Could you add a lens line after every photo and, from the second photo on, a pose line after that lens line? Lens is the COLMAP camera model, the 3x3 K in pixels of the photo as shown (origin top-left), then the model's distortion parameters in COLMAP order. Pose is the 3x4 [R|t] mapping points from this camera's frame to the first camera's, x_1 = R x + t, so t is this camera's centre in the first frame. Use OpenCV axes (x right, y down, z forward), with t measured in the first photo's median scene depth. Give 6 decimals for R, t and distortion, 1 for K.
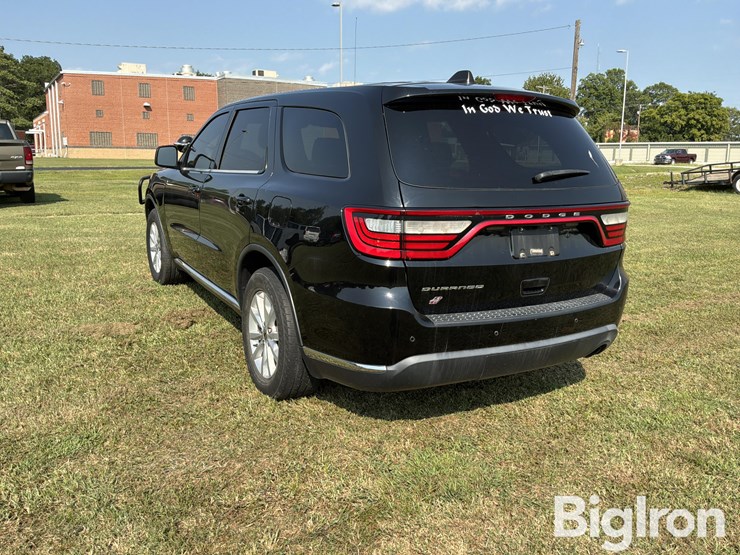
lens RADIAL K [[626.3, 0, 370.0], [0, 626.3, 277.5], [0, 0, 1]] dist [0.068337, -0.147827]
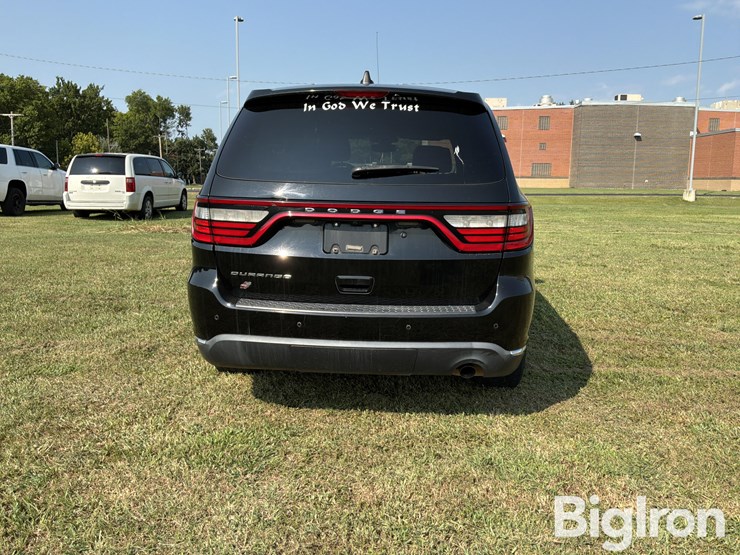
lens RADIAL K [[624.3, 0, 370.0], [0, 624.3, 277.5], [0, 0, 1]] dist [0.167084, -0.317820]
pose [[0.842144, 0.080933, -0.533145, 0.784945], [-0.106284, 0.994191, -0.016963, 0.017692], [0.528675, 0.070950, 0.845854, 0.185331]]
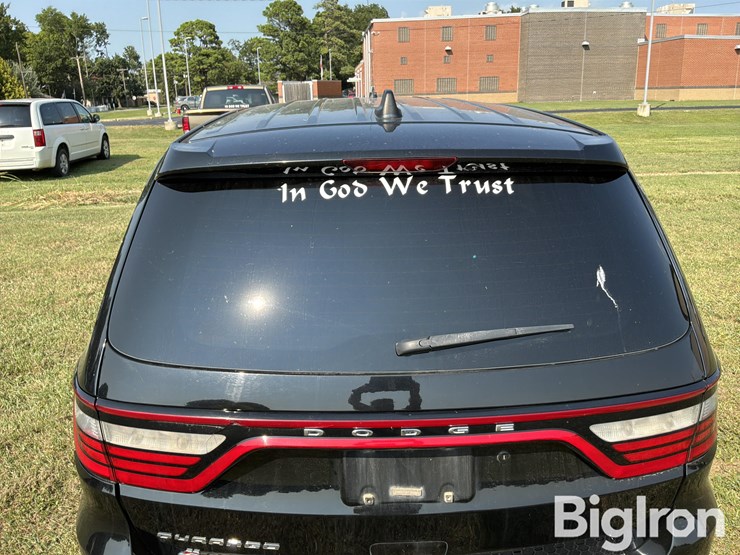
lens RADIAL K [[632.1, 0, 370.0], [0, 632.1, 277.5], [0, 0, 1]] dist [0.079257, -0.158952]
pose [[0.888160, 0.095971, -0.449402, 0.430128], [-0.054926, 0.993109, 0.103529, -0.245843], [0.456241, -0.067267, 0.887310, 0.547783]]
